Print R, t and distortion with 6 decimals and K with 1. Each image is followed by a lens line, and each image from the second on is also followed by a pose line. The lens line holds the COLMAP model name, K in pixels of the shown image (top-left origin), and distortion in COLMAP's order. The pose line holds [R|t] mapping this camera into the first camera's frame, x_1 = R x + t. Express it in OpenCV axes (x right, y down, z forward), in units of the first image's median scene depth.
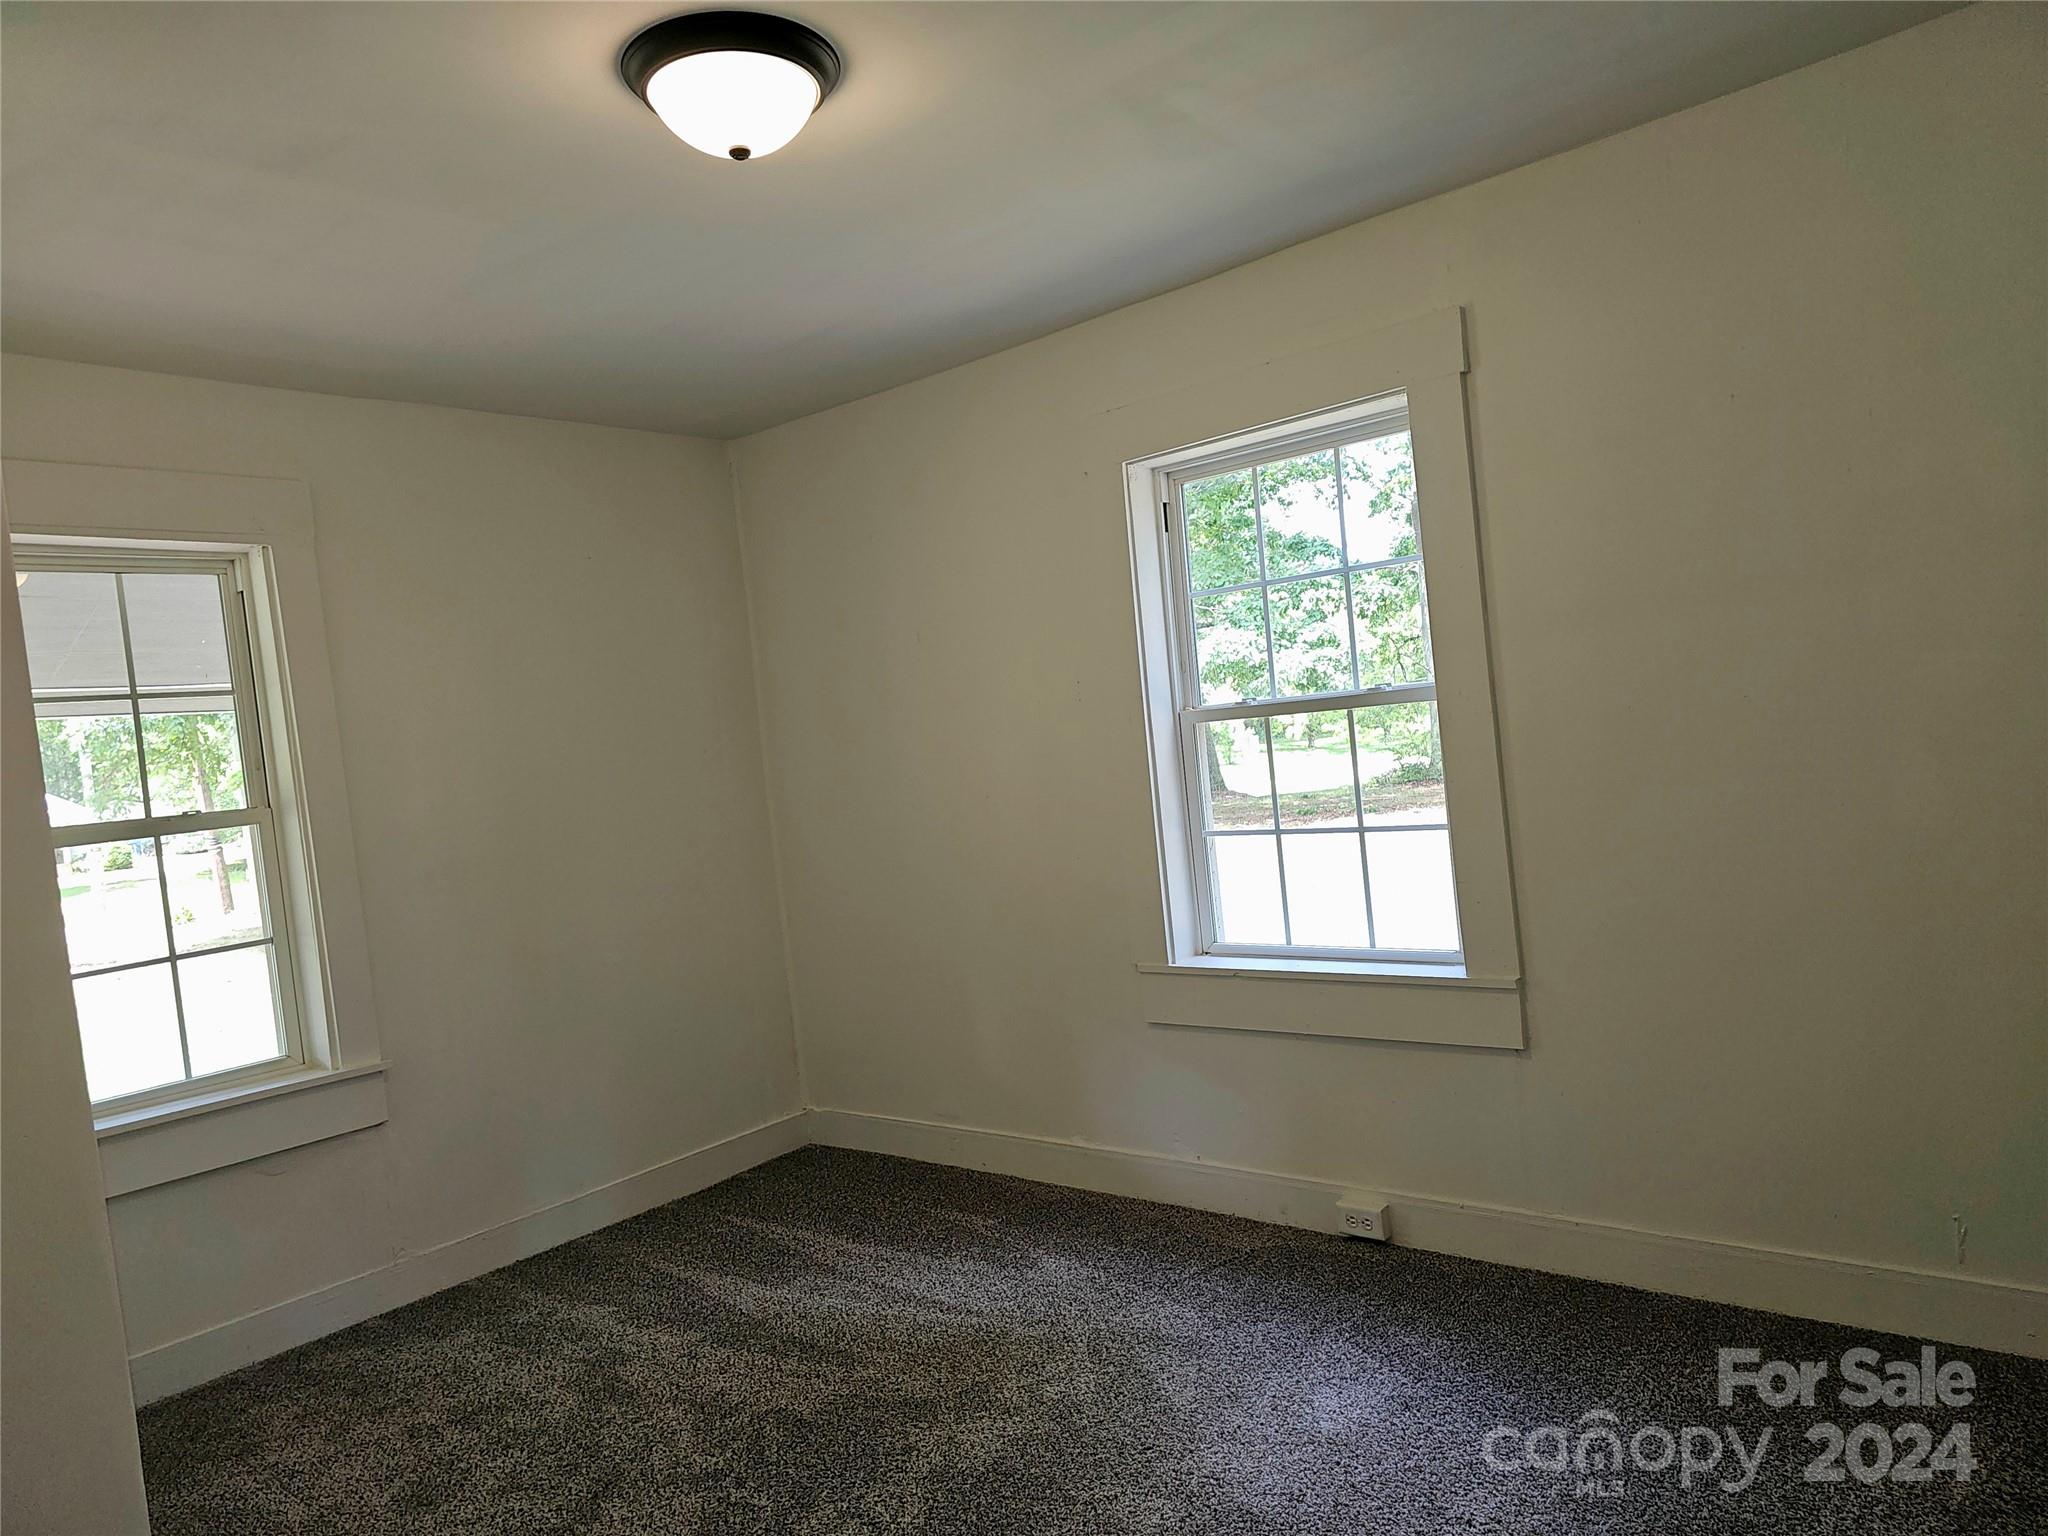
lens RADIAL K [[1380.5, 0, 1024.0], [0, 1380.5, 768.0], [0, 0, 1]] dist [0.053118, -0.048844]
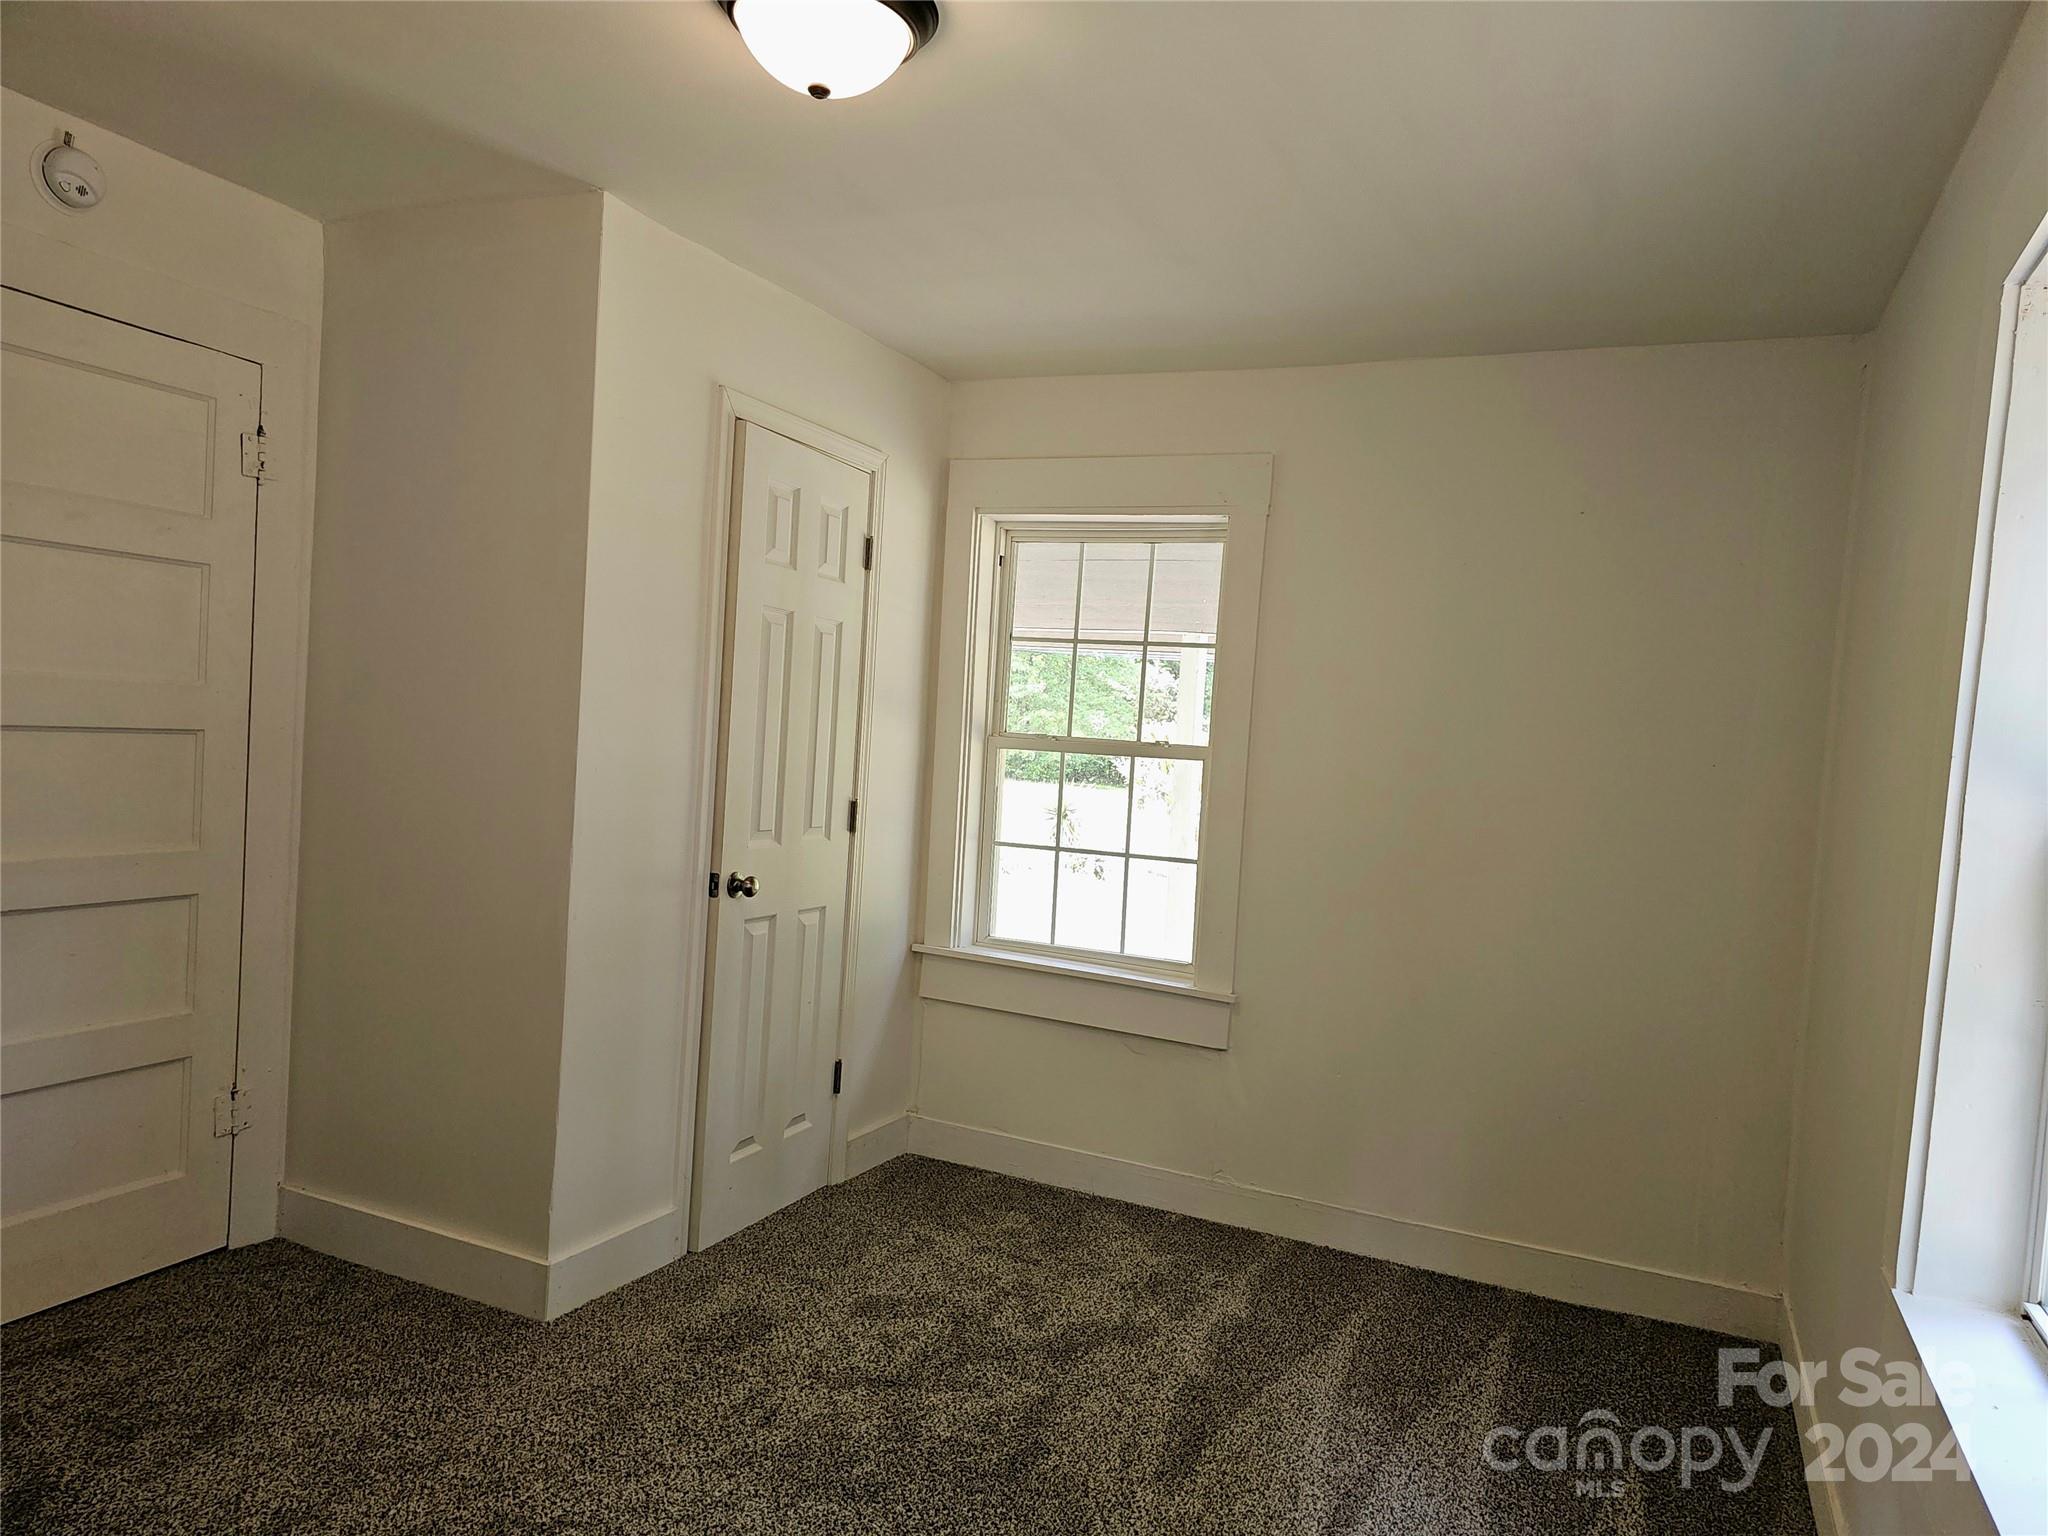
lens RADIAL K [[1380.5, 0, 1024.0], [0, 1380.5, 768.0], [0, 0, 1]] dist [0.053118, -0.048844]
pose [[0.258223, 0.146540, -0.954907, 0.507198], [-0.122945, 0.985377, 0.117970, -0.070199], [0.958230, 0.086938, 0.272464, 0.558392]]
